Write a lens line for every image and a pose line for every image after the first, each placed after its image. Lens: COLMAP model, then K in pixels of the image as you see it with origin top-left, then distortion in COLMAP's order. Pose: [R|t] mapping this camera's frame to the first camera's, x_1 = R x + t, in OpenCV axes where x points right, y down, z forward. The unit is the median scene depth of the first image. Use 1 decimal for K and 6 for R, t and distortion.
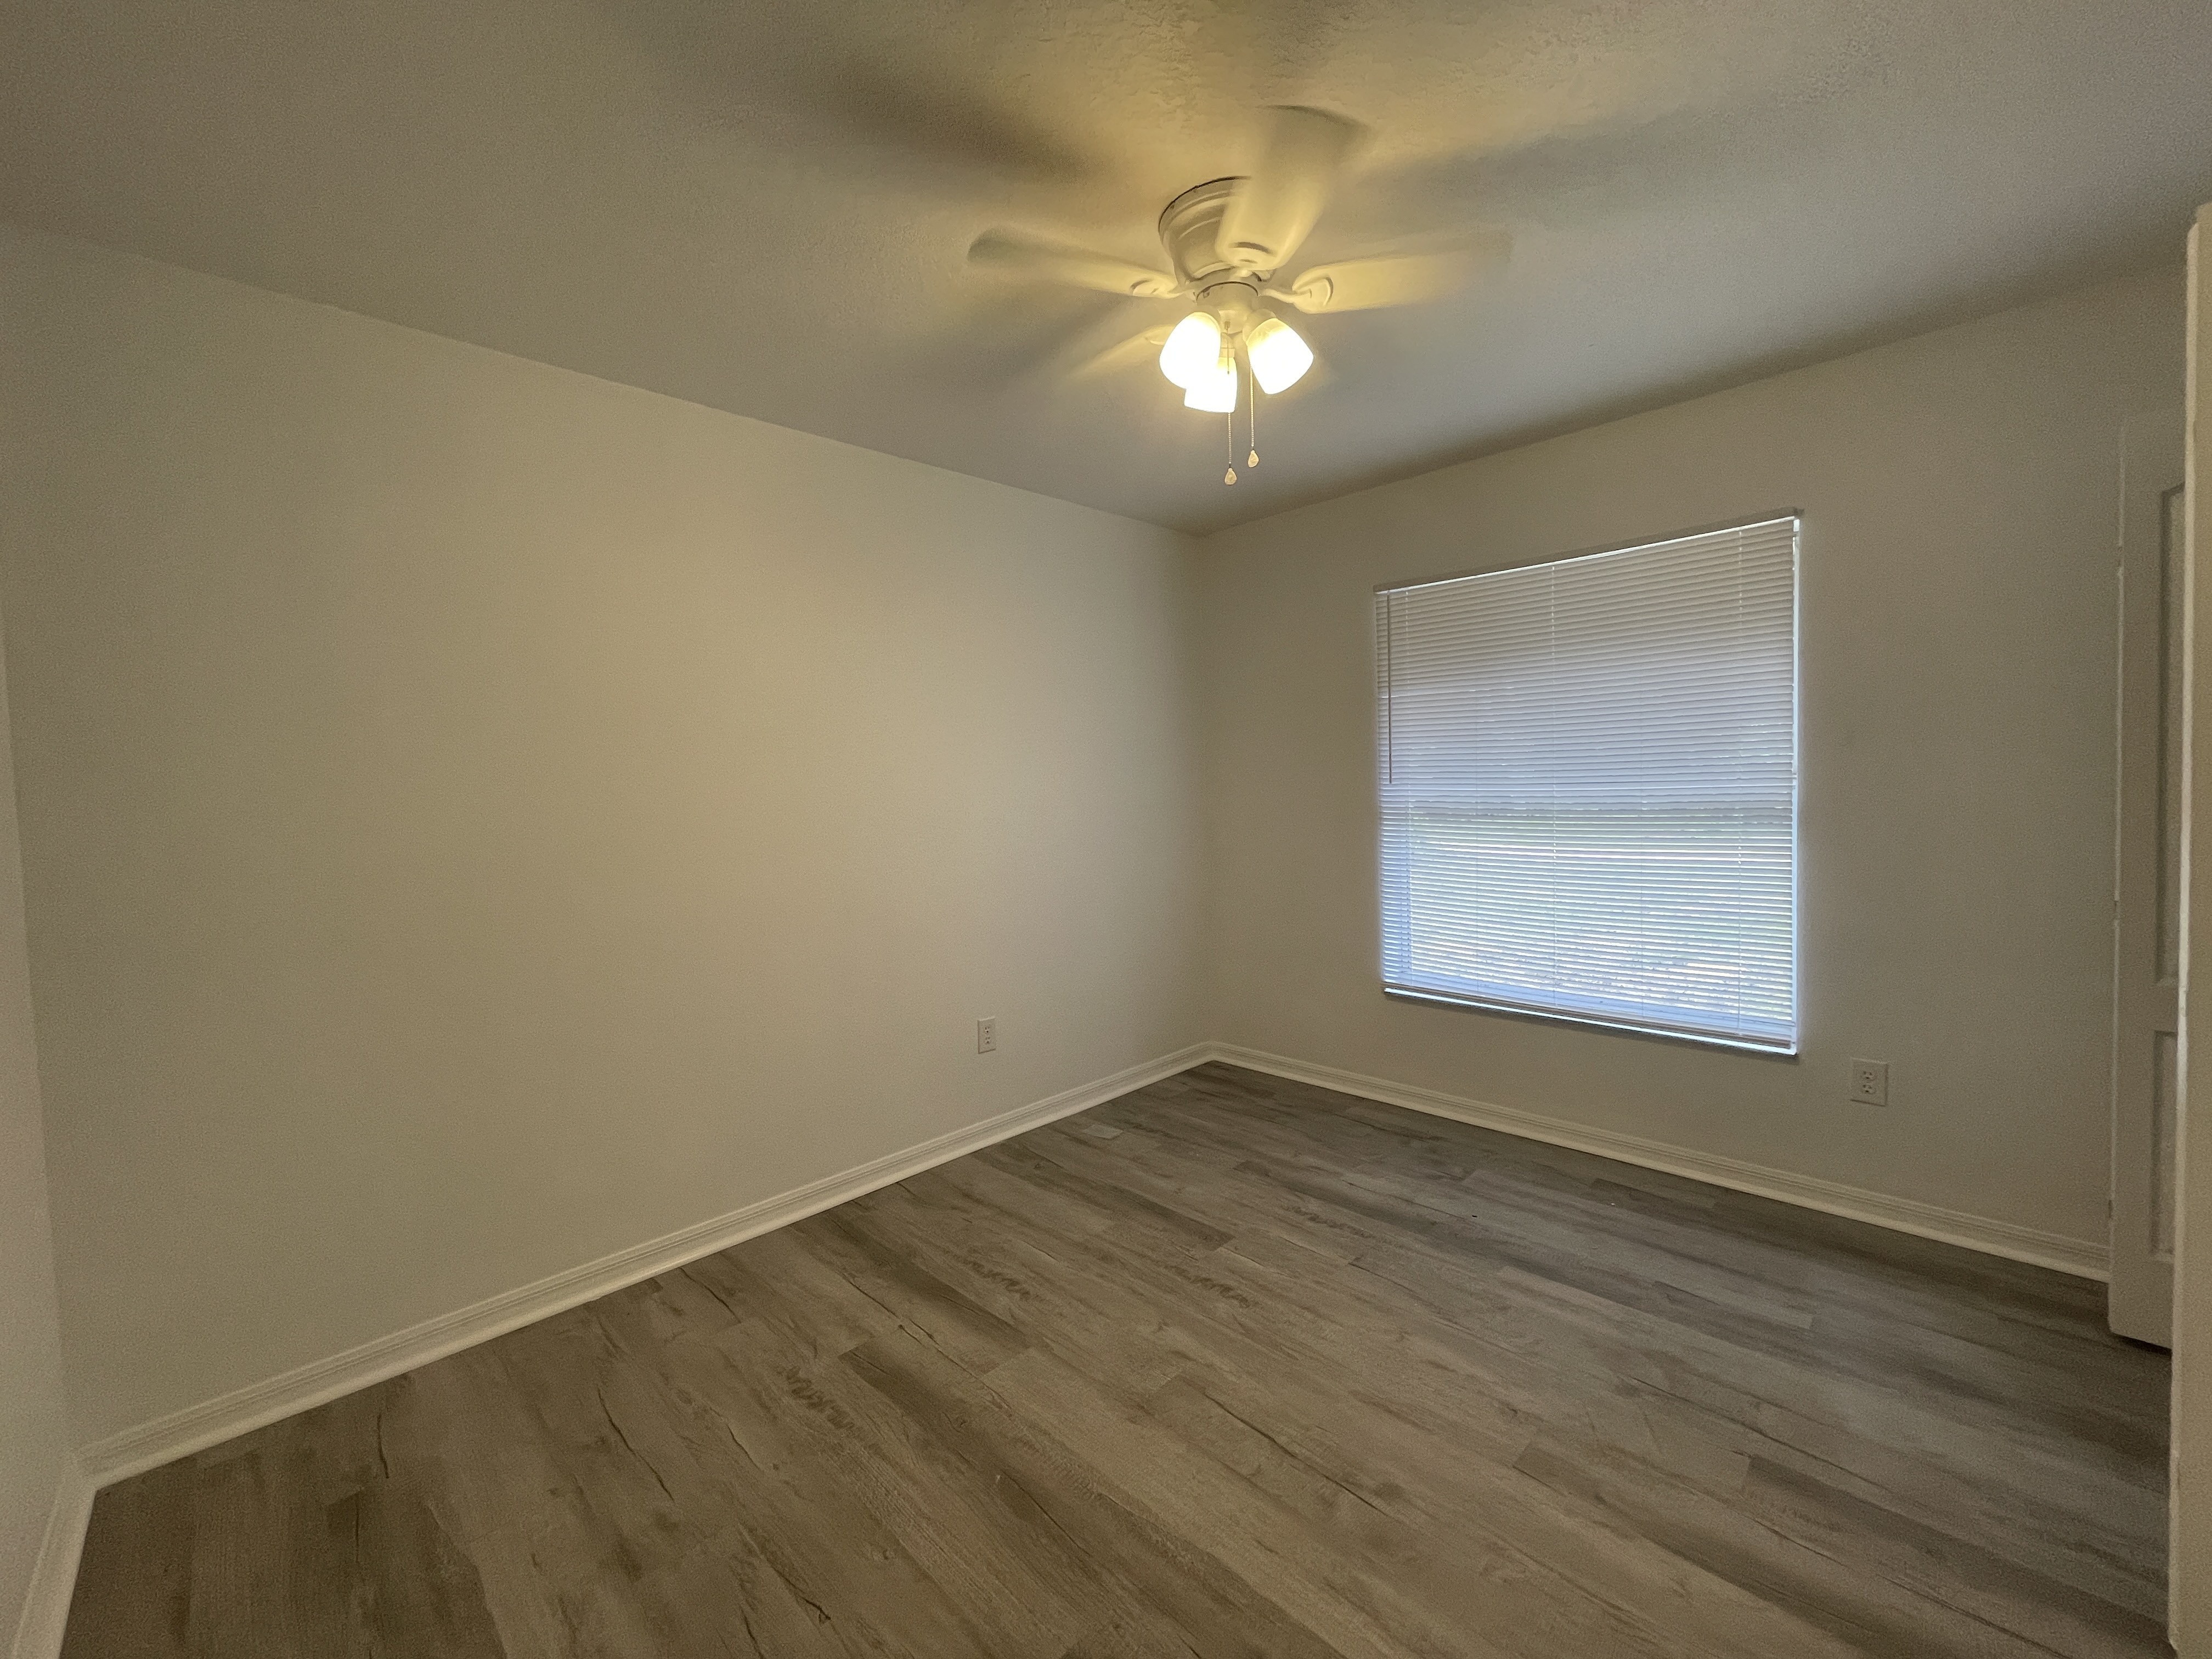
lens RADIAL K [[893.4, 0, 1092.6], [0, 893.4, 817.4], [0, 0, 1]] dist [-0.003928, 0.000422]
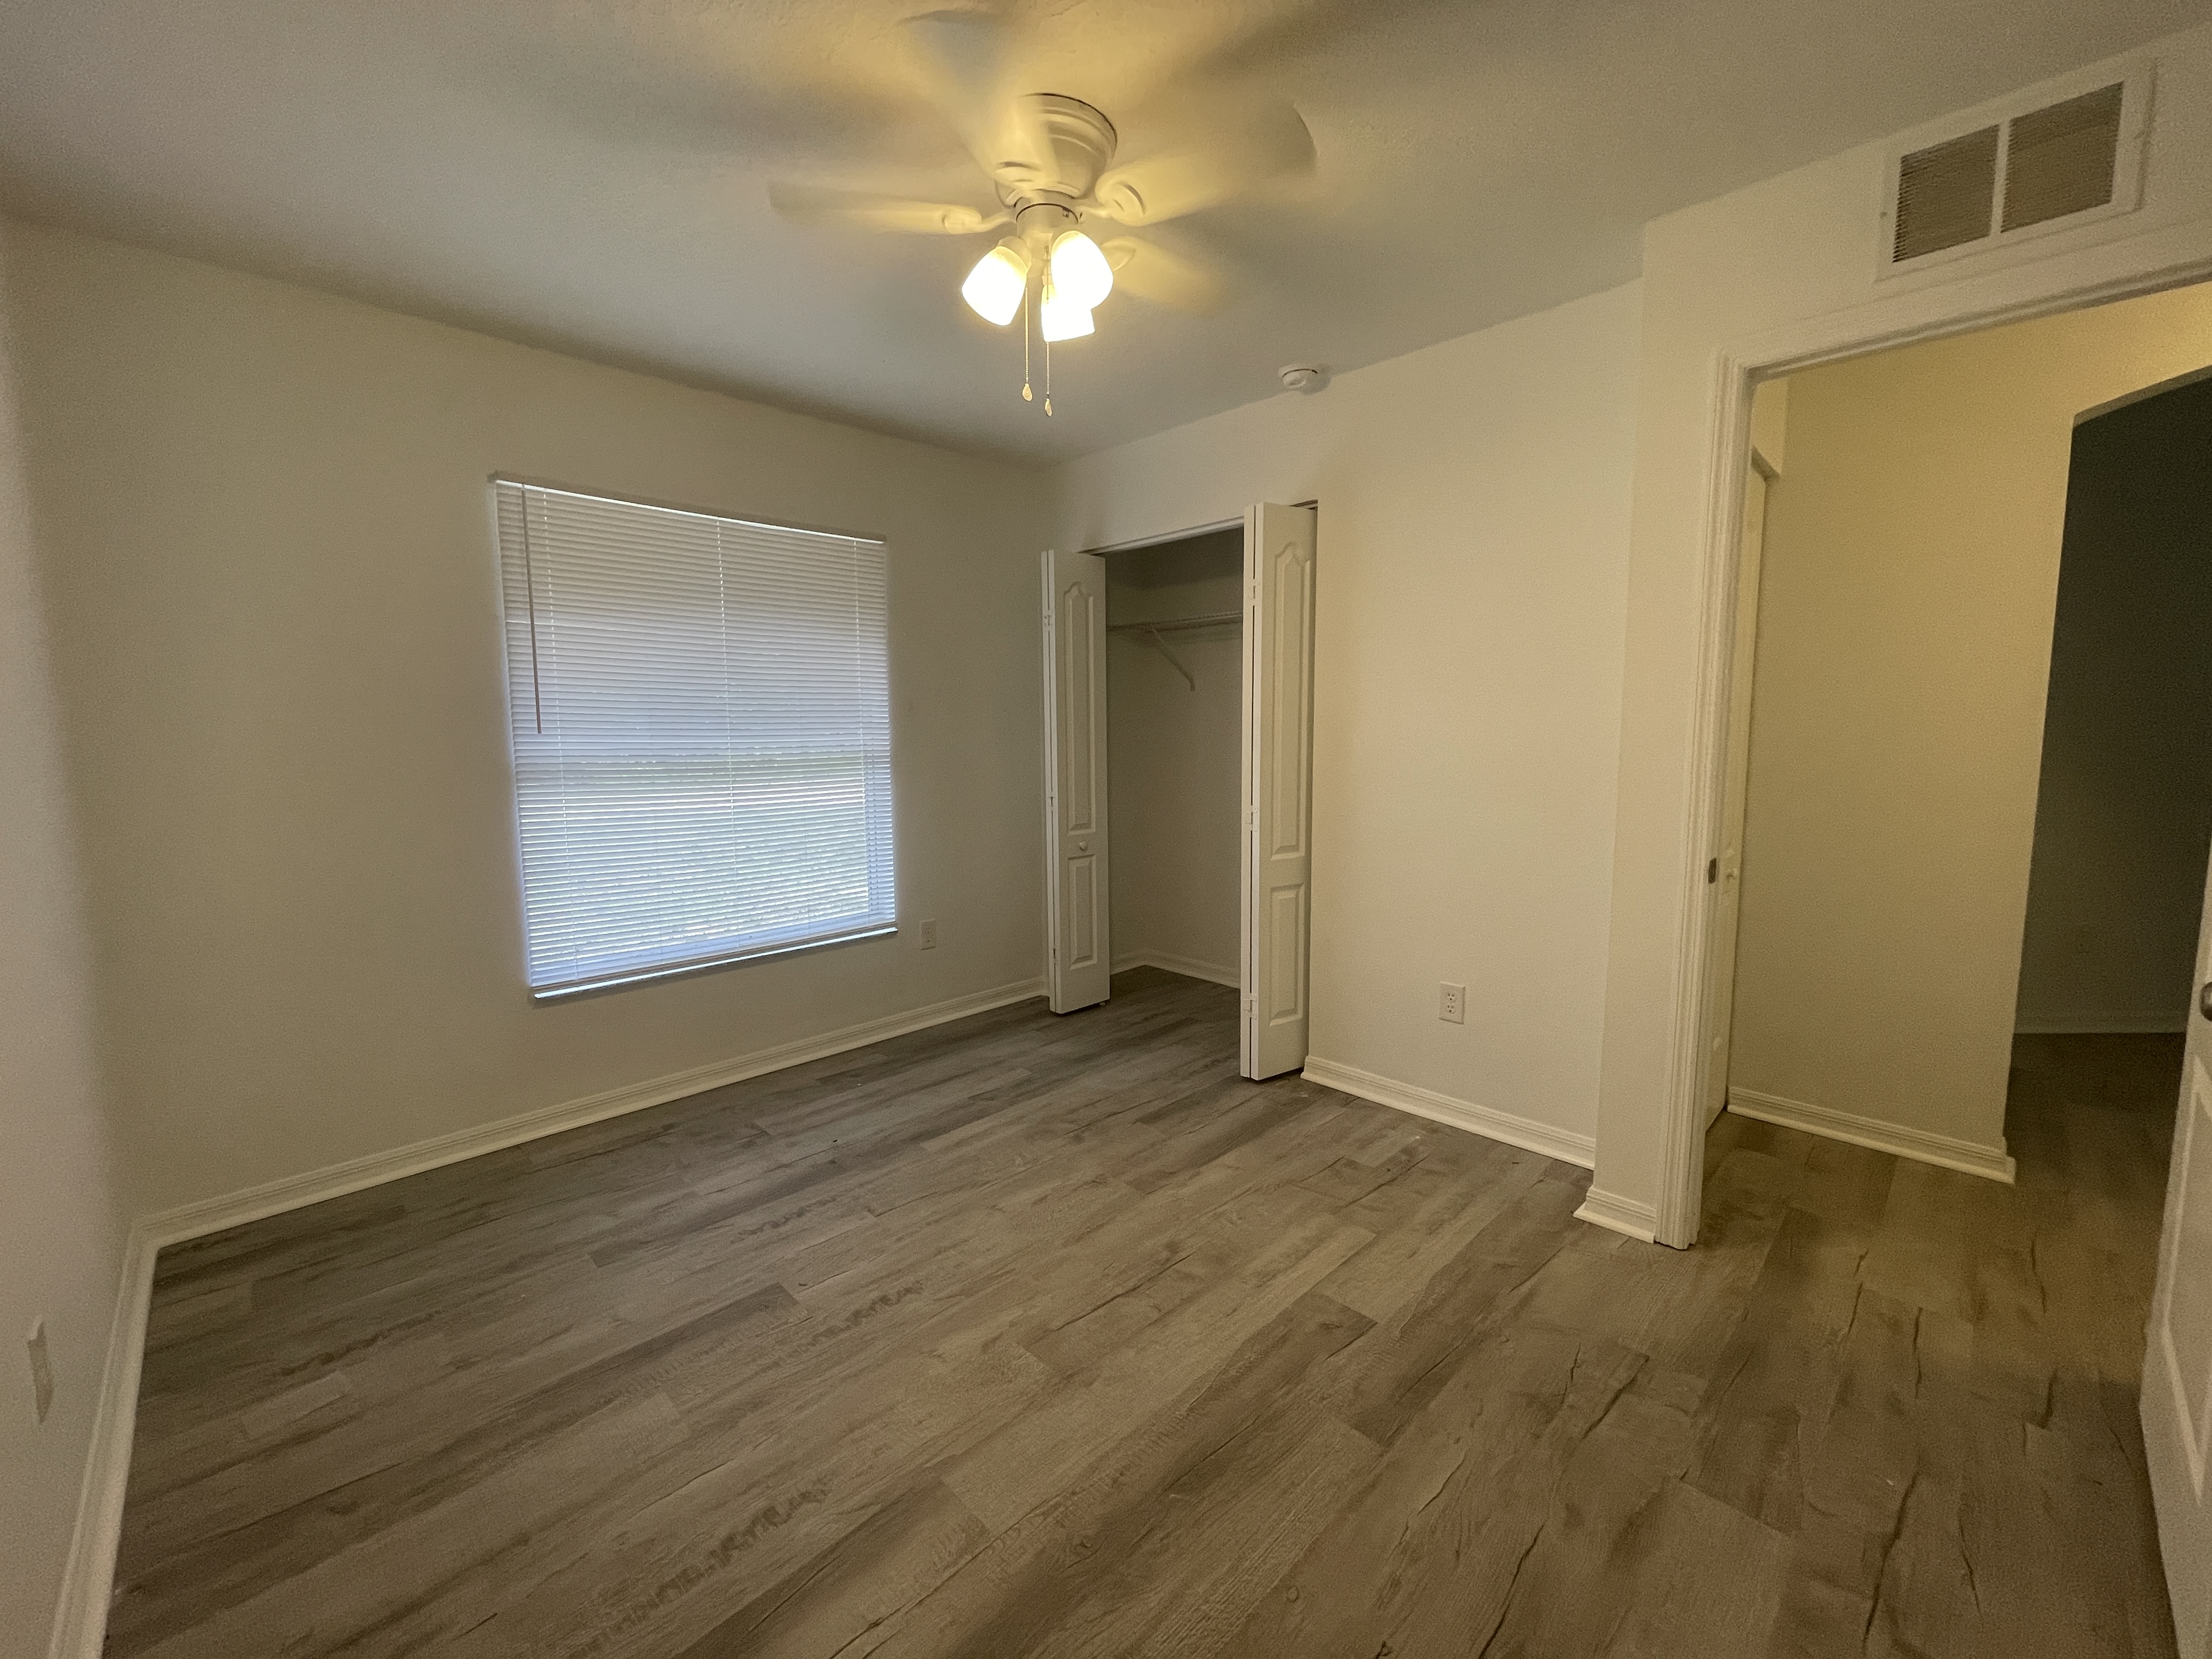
lens RADIAL K [[893.4, 0, 1092.6], [0, 893.4, 817.4], [0, 0, 1]] dist [-0.003928, 0.000422]
pose [[0.006888, -0.072900, 0.997315, -0.652806], [0.048496, 0.996190, 0.072482, 0.002068], [-0.998800, 0.047867, 0.010398, 0.722981]]
